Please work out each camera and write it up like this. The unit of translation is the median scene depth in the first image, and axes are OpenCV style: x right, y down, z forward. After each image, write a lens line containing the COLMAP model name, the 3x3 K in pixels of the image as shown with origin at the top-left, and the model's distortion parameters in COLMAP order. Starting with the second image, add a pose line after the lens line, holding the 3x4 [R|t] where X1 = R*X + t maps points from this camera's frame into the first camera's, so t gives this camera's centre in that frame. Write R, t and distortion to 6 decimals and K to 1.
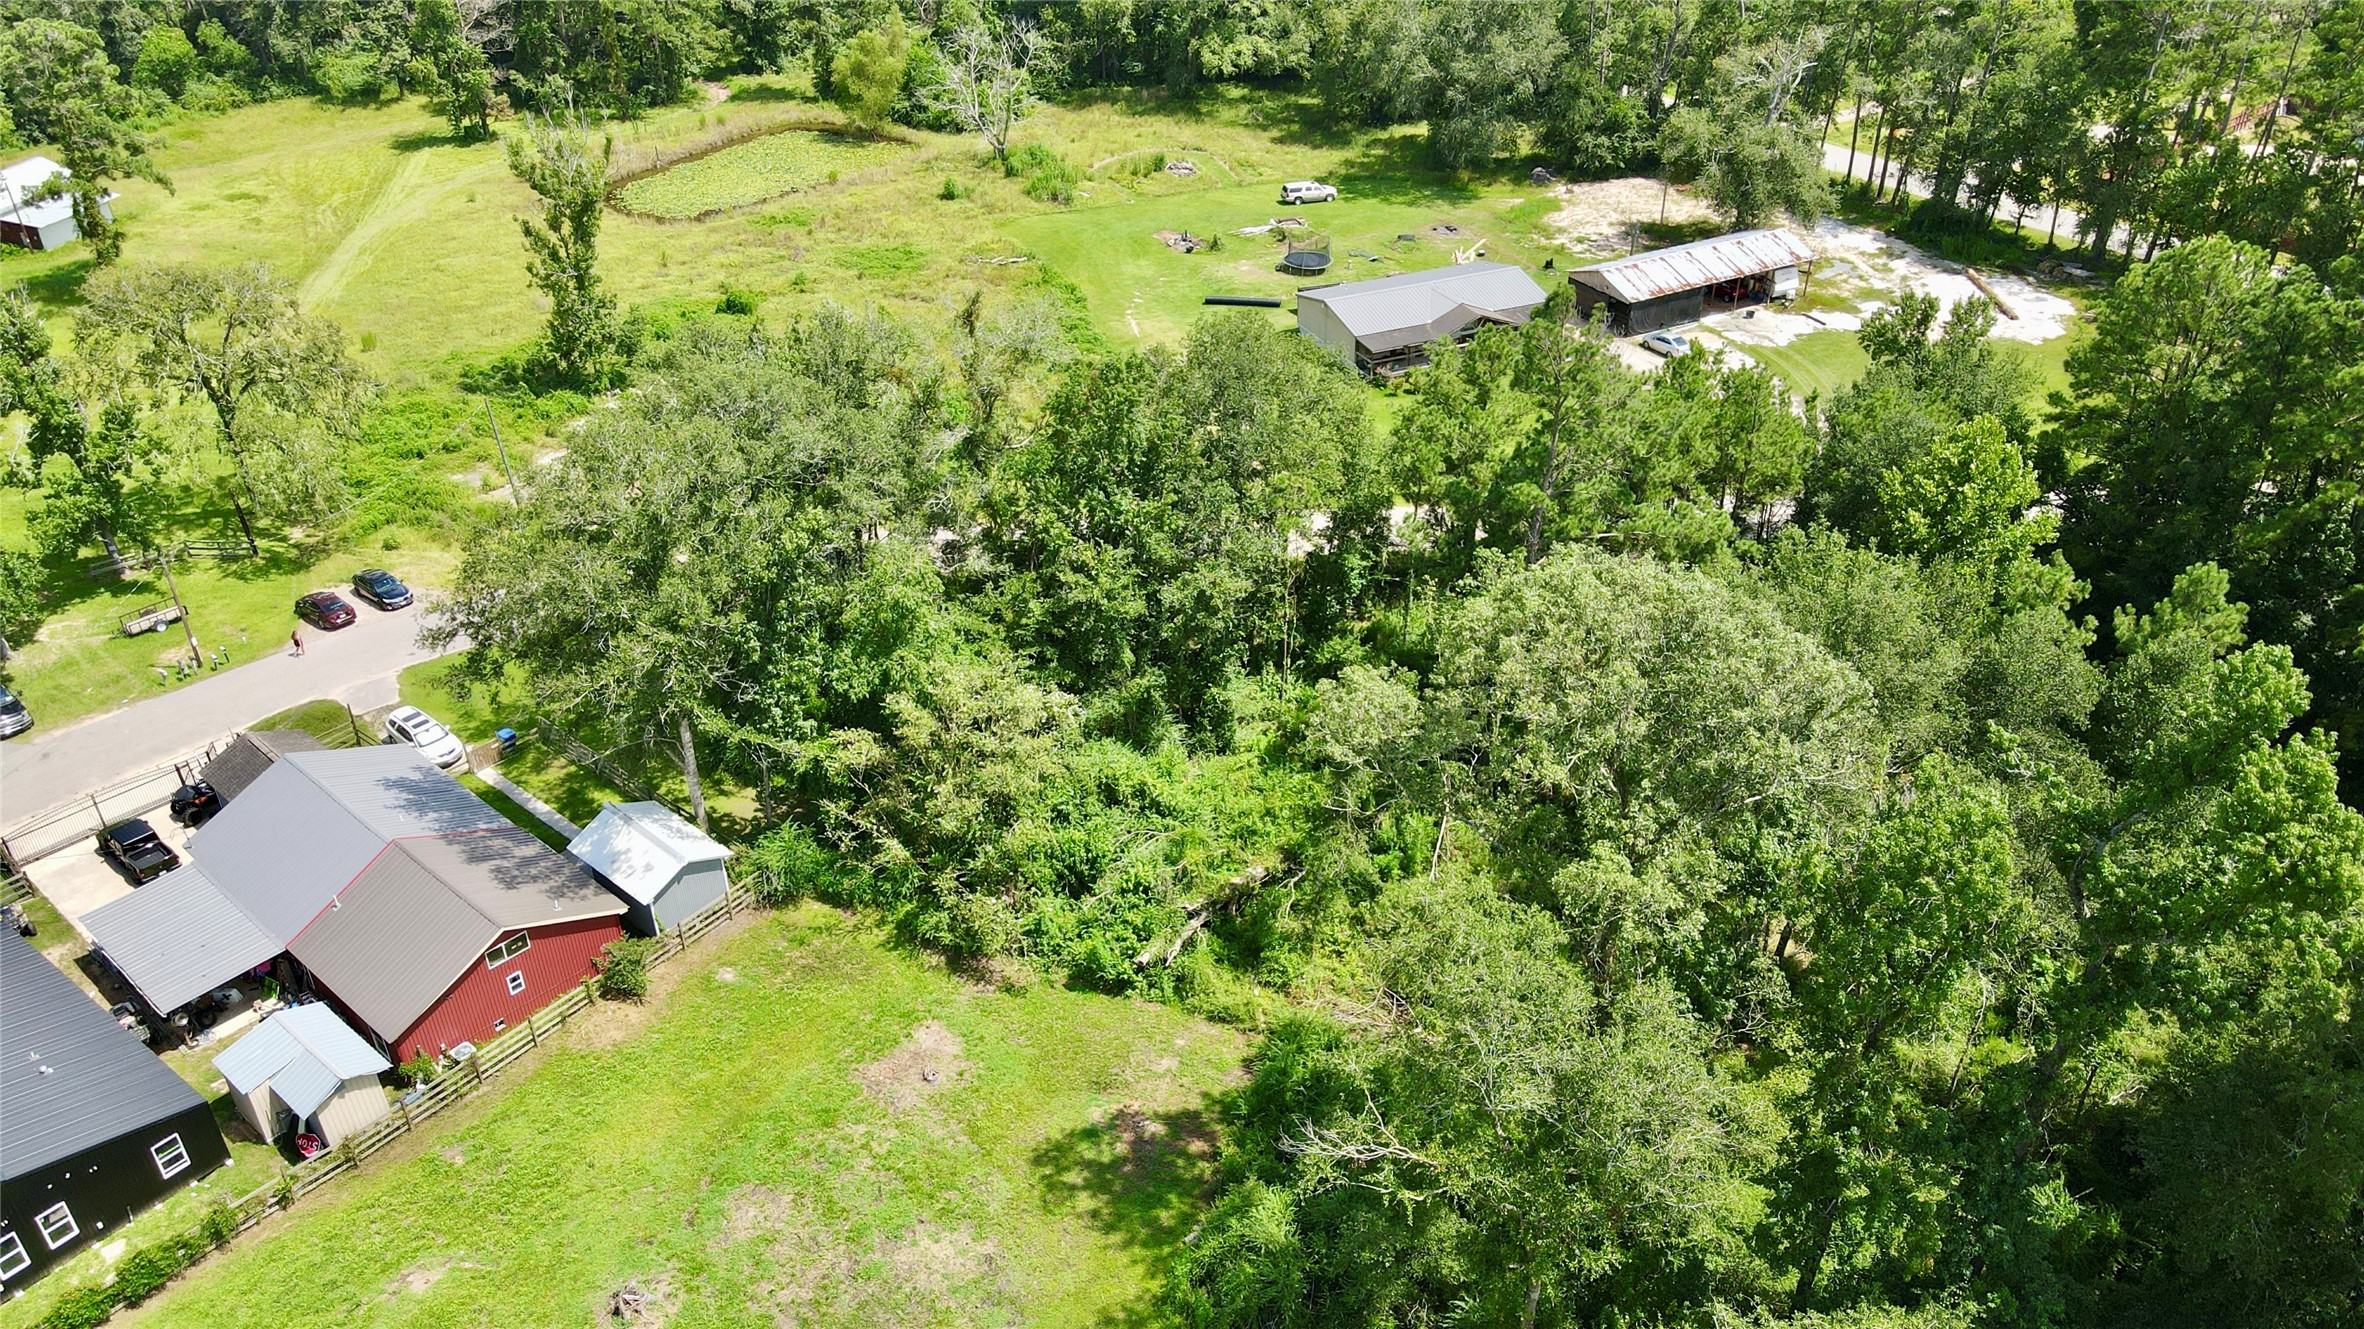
lens RADIAL K [[1750.3, 0, 1181.0], [0, 1750.3, 663.2], [0, 0, 1]] dist [0.004178, 0.019816]
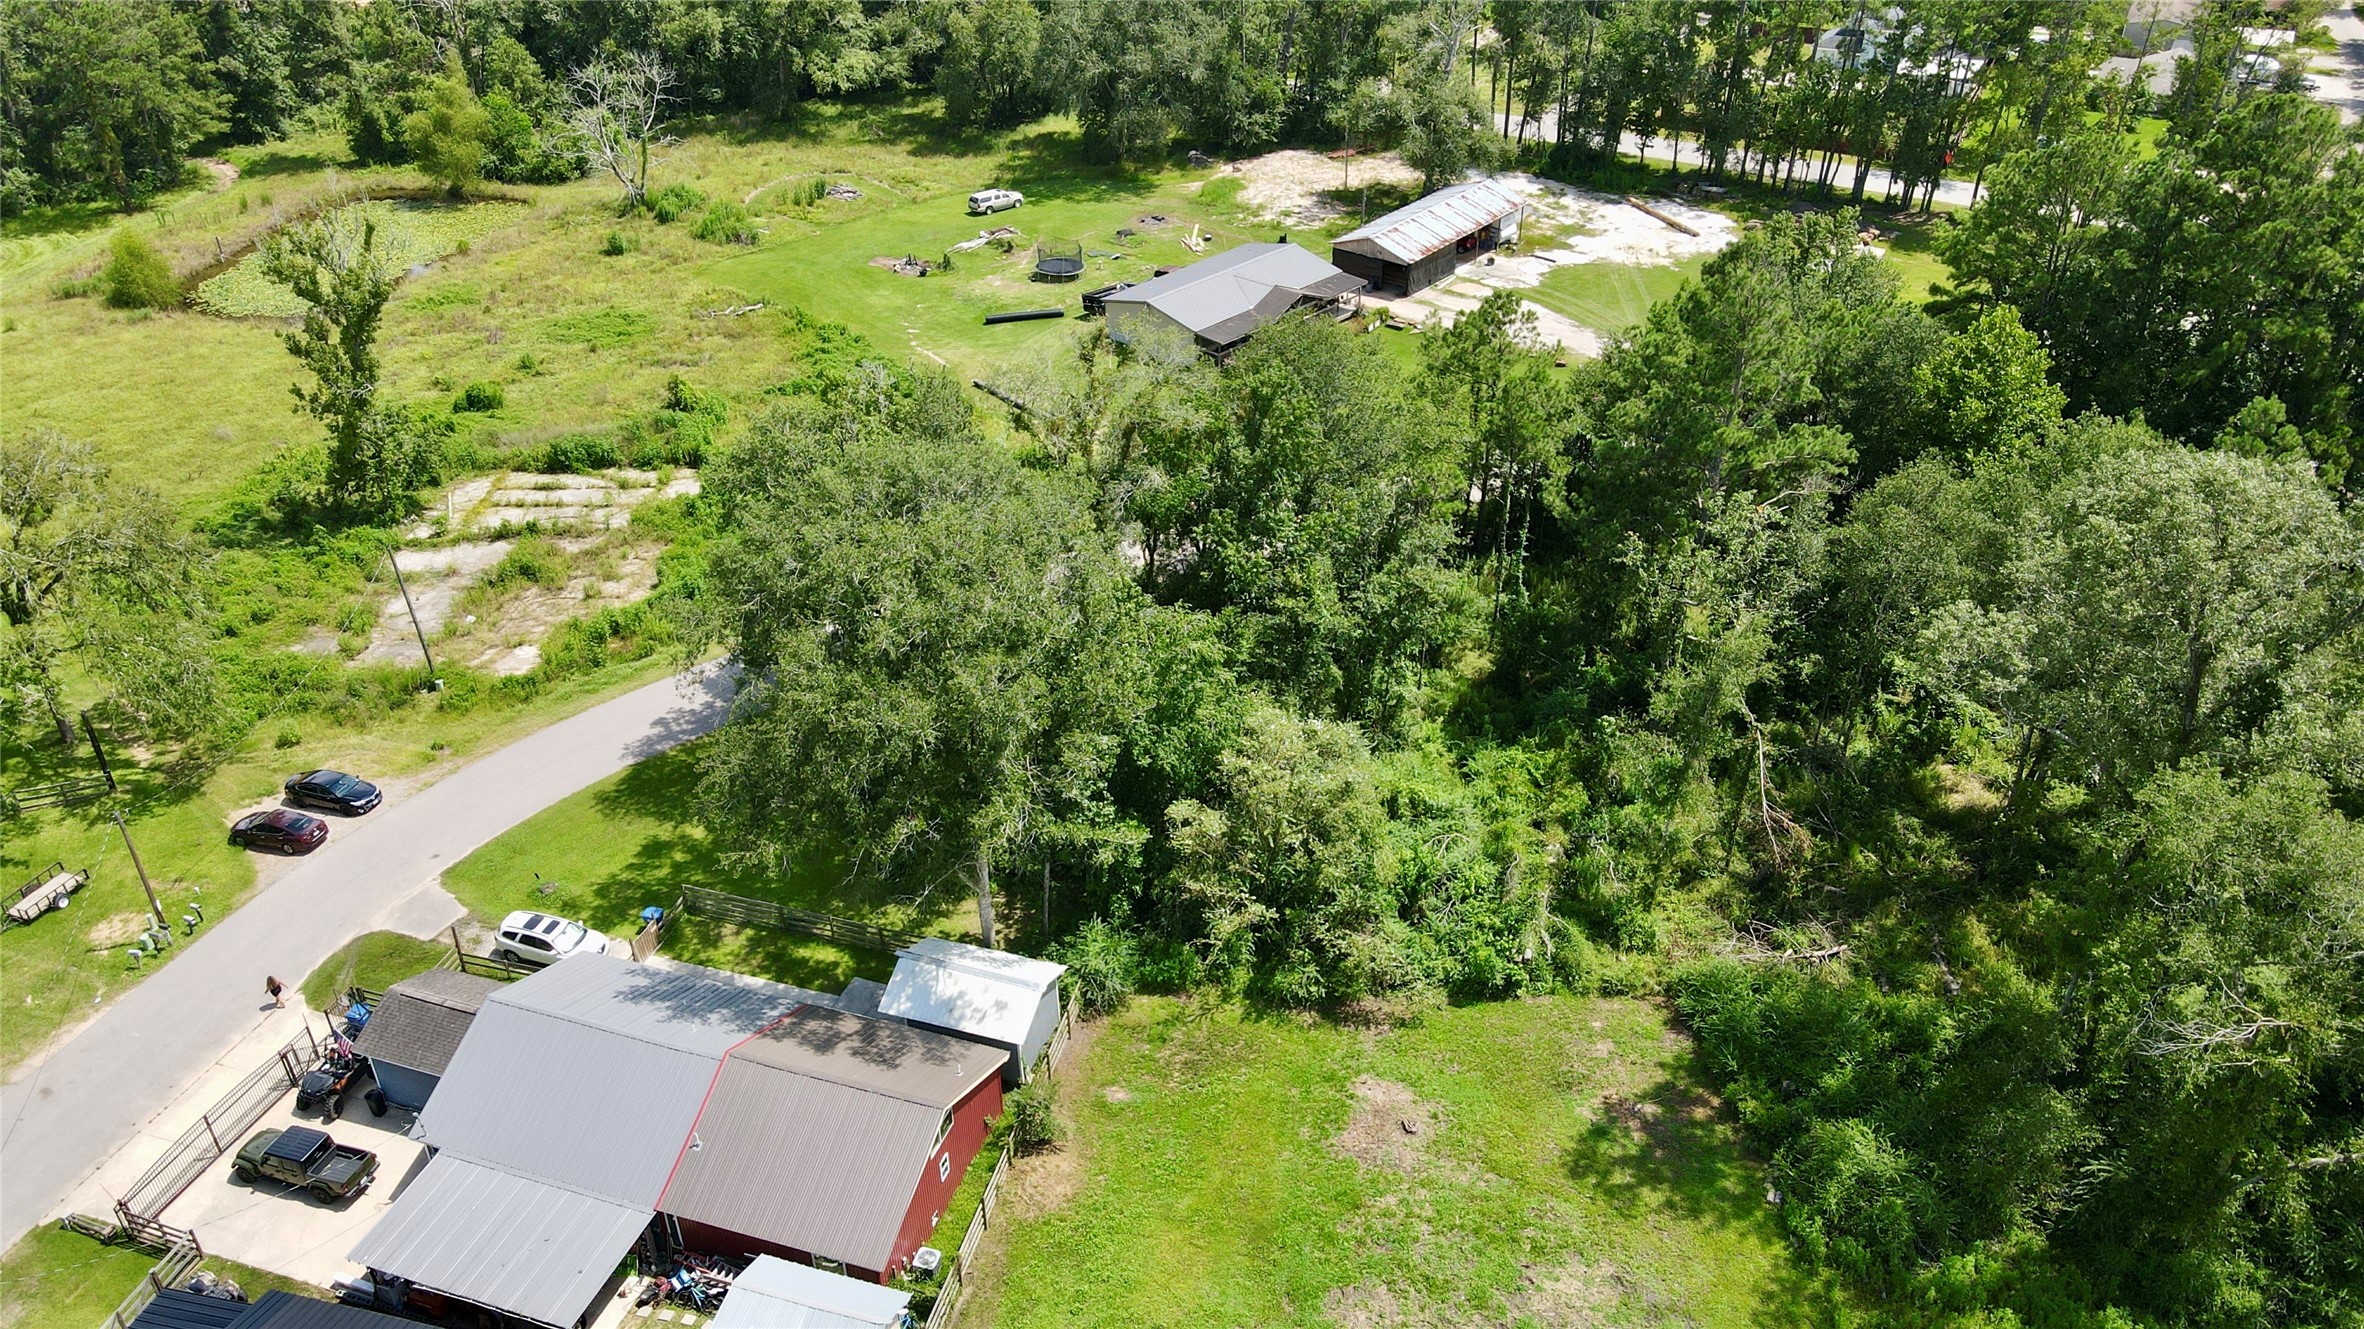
lens RADIAL K [[1750.3, 0, 1181.0], [0, 1750.3, 664.8], [0, 0, 1]] dist [0.004178, 0.019816]
pose [[0.919740, -0.205678, 0.334328, -0.231496], [0.205108, 0.978024, 0.037425, -0.032839], [-0.334679, 0.034152, 0.941713, 0.055770]]
